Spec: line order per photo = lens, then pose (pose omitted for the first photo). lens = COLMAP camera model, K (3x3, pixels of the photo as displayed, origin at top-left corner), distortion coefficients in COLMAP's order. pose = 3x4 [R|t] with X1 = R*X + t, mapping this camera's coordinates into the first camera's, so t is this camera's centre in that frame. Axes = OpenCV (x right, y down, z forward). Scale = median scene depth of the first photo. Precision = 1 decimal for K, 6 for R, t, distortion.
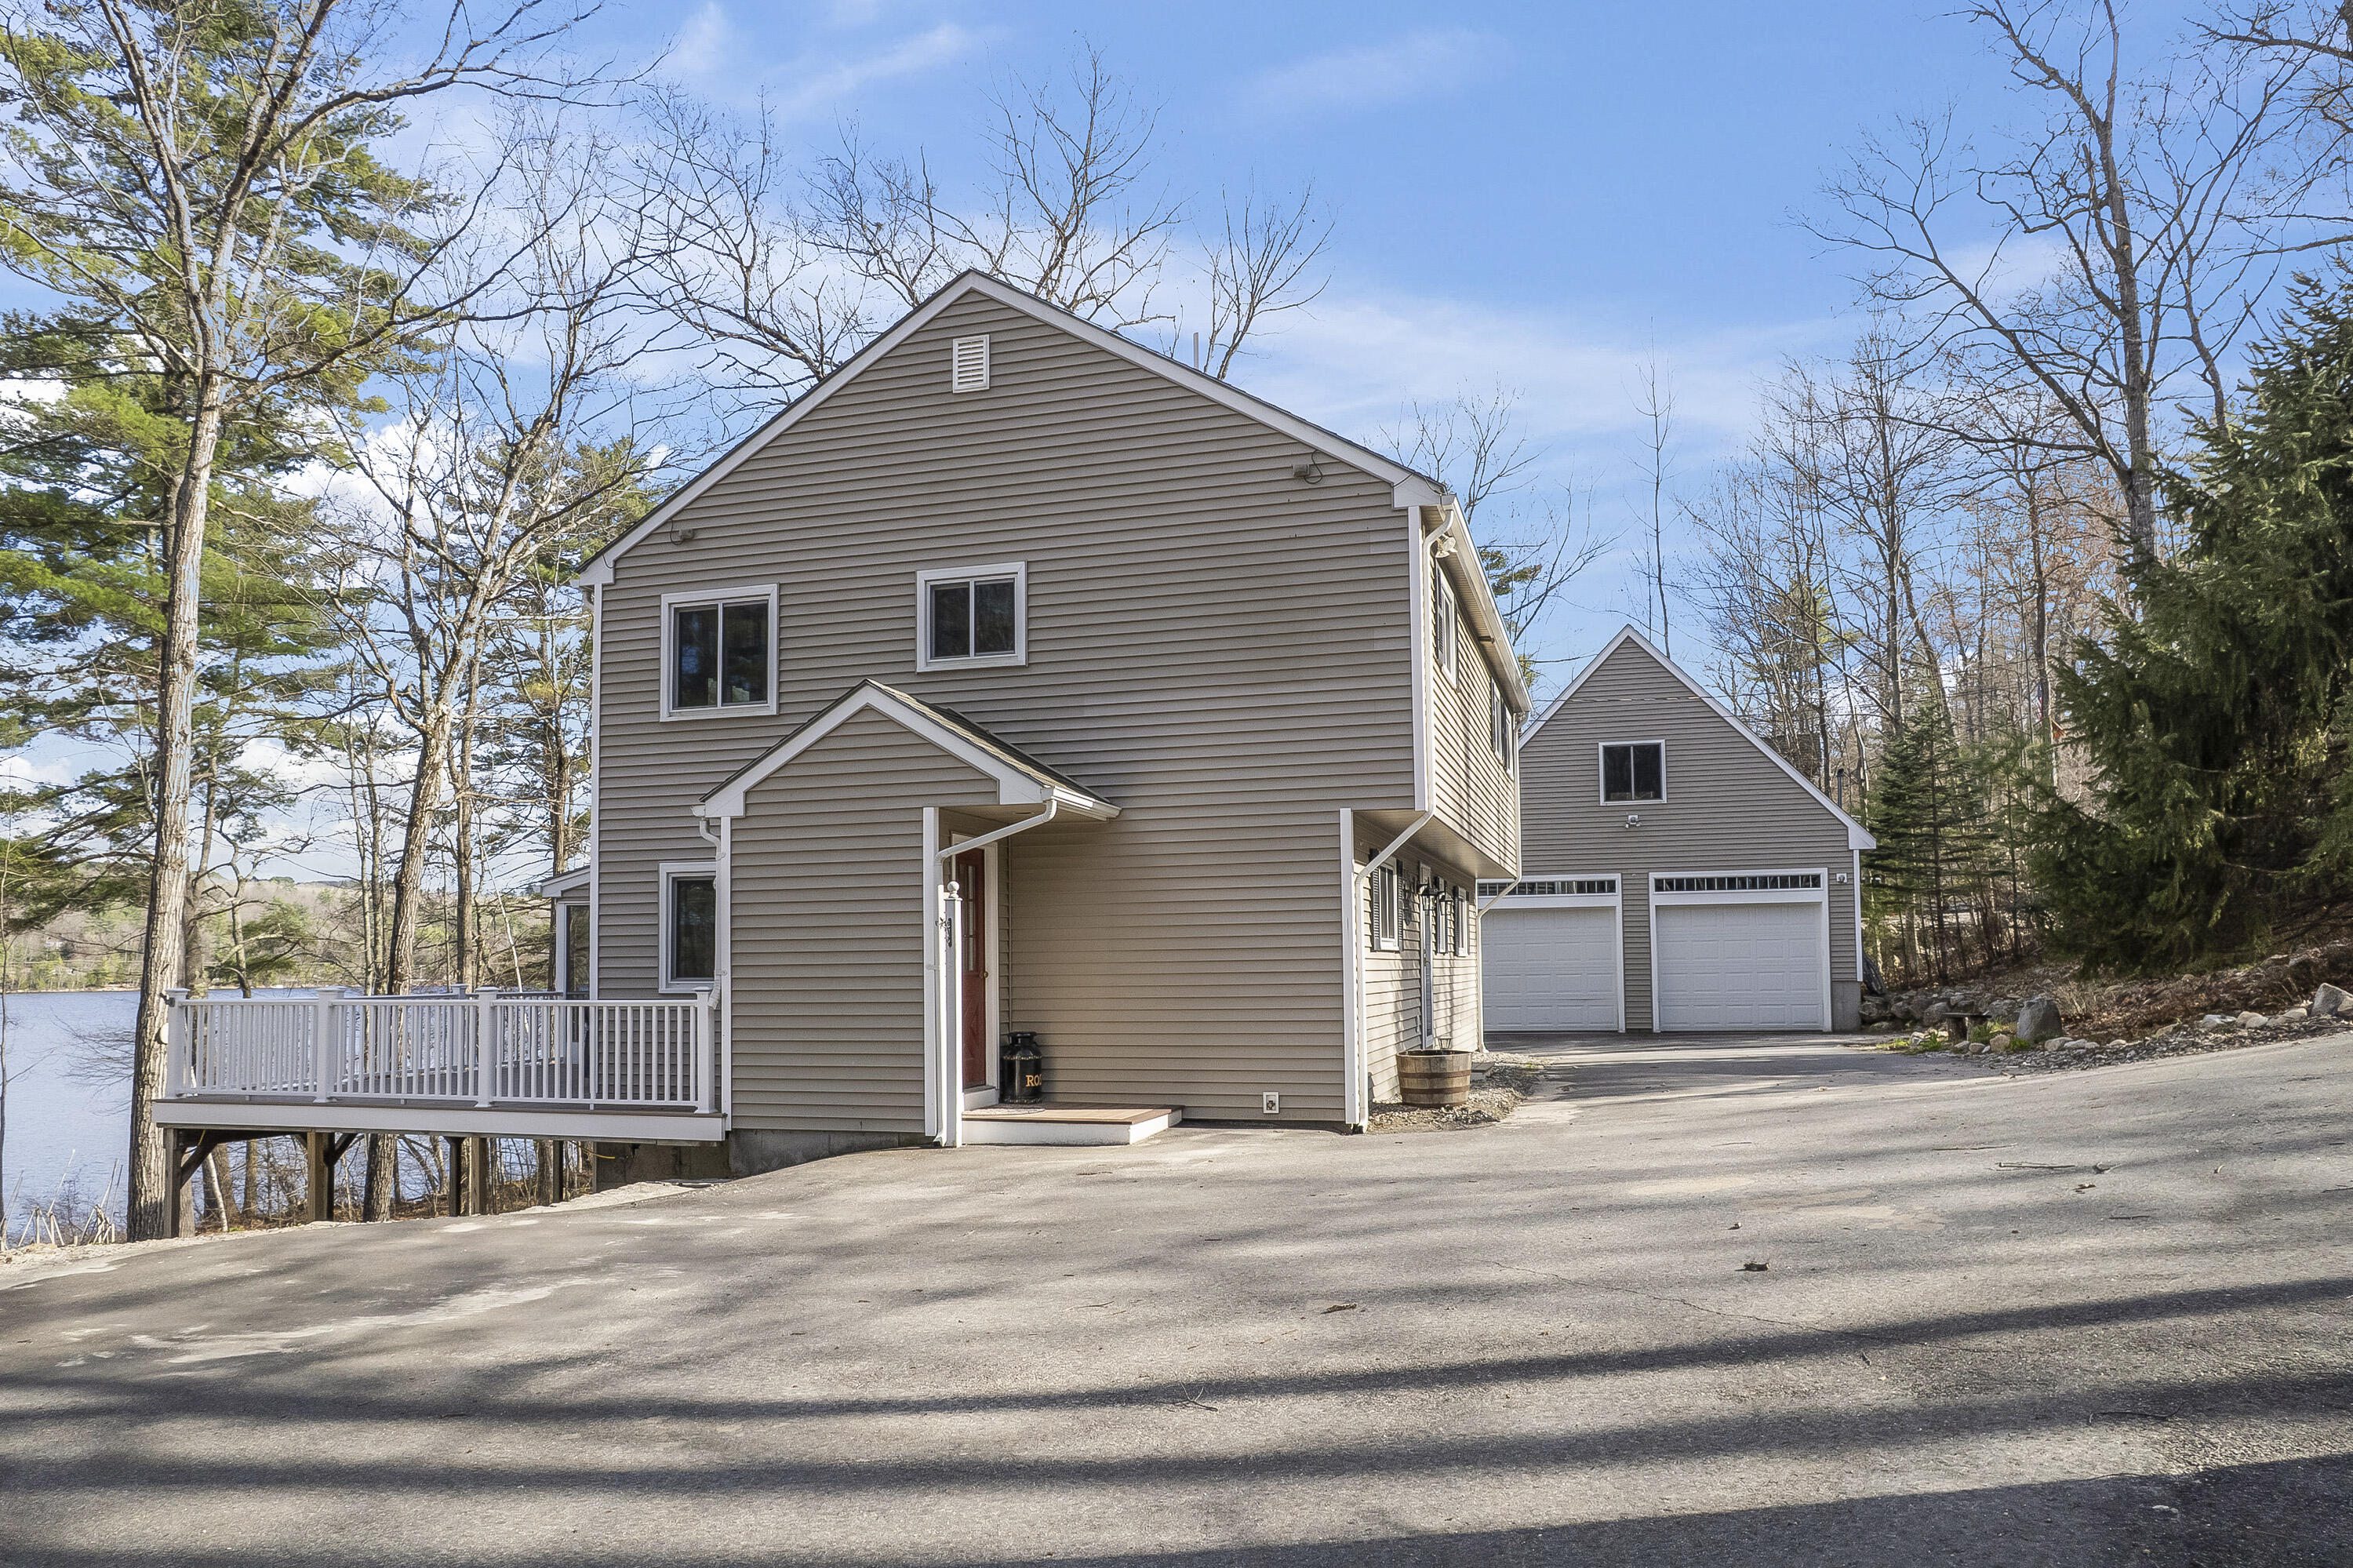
lens RADIAL K [[1578.9, 0, 1164.4], [0, 1578.9, 888.8], [0, 0, 1]] dist [-0.095390, 0.111545]
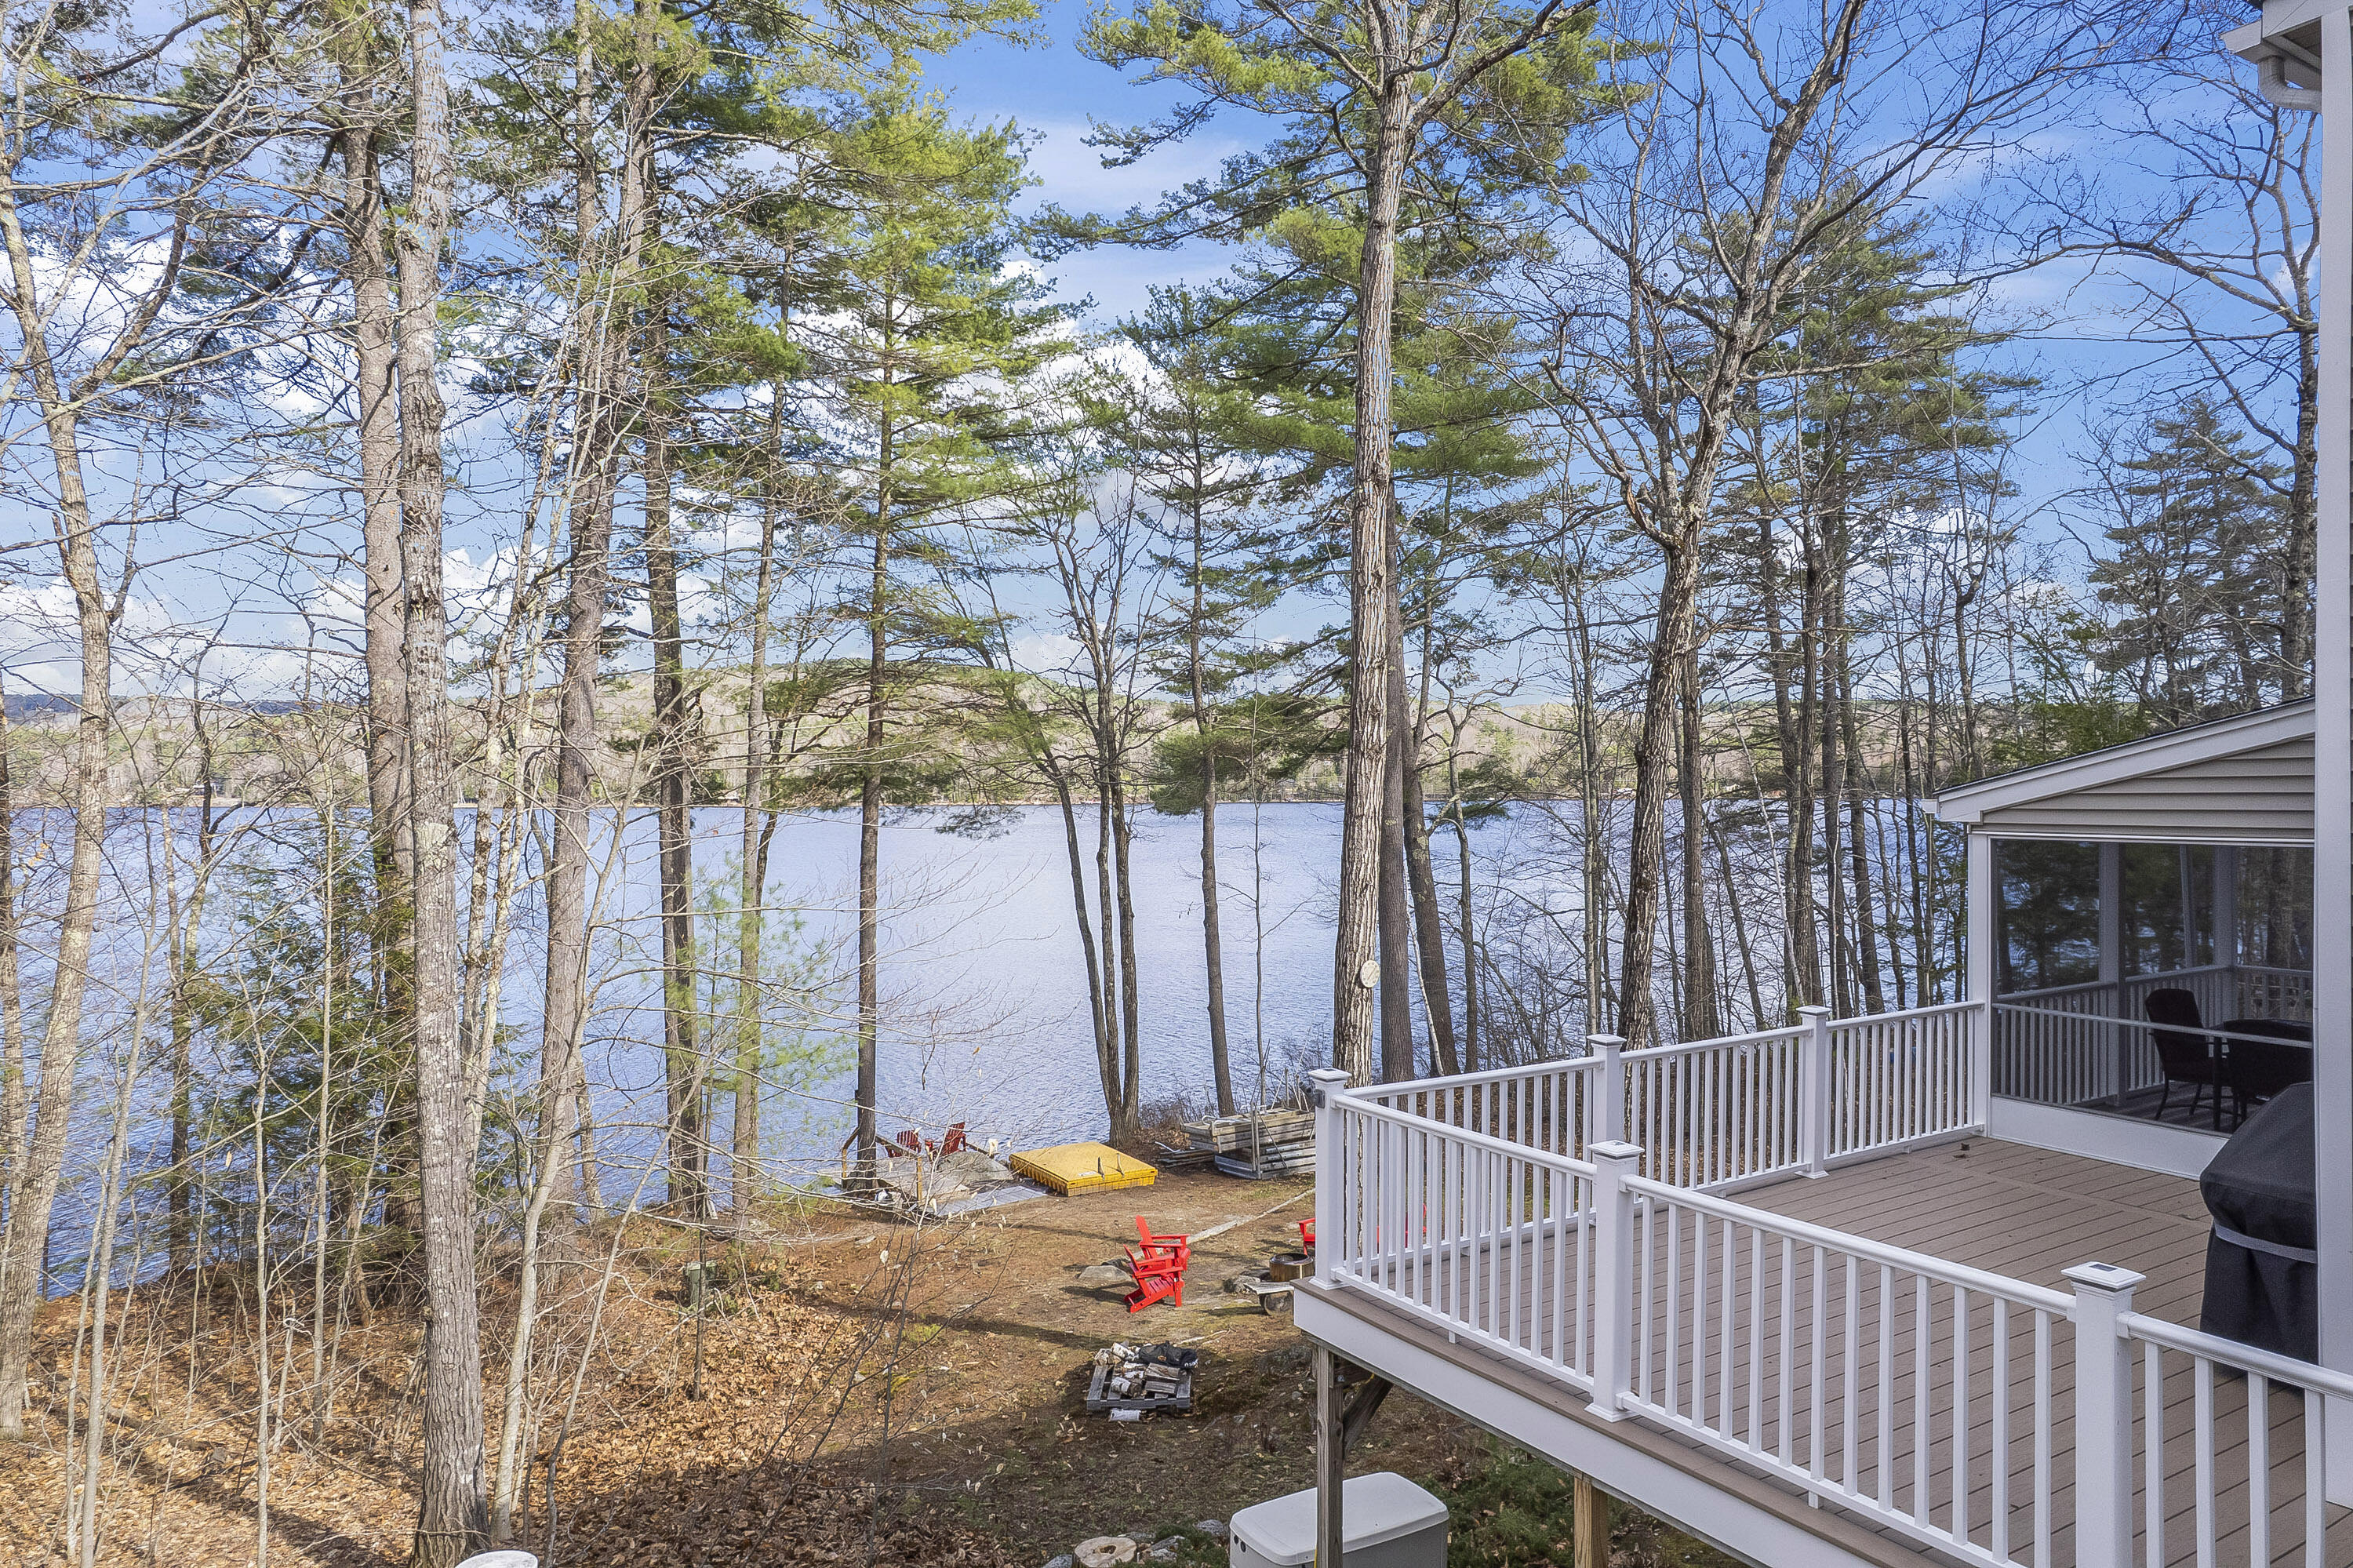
lens RADIAL K [[1485.1, 0, 1176.5], [0, 1485.1, 784.0], [0, 0, 1]] dist [-0.039749, 0.000046]
pose [[0.746248, 0.005178, -0.665648, -0.114100], [0.032121, 0.998525, 0.043778, -0.016943], [0.664893, -0.054051, 0.744981, 0.197543]]
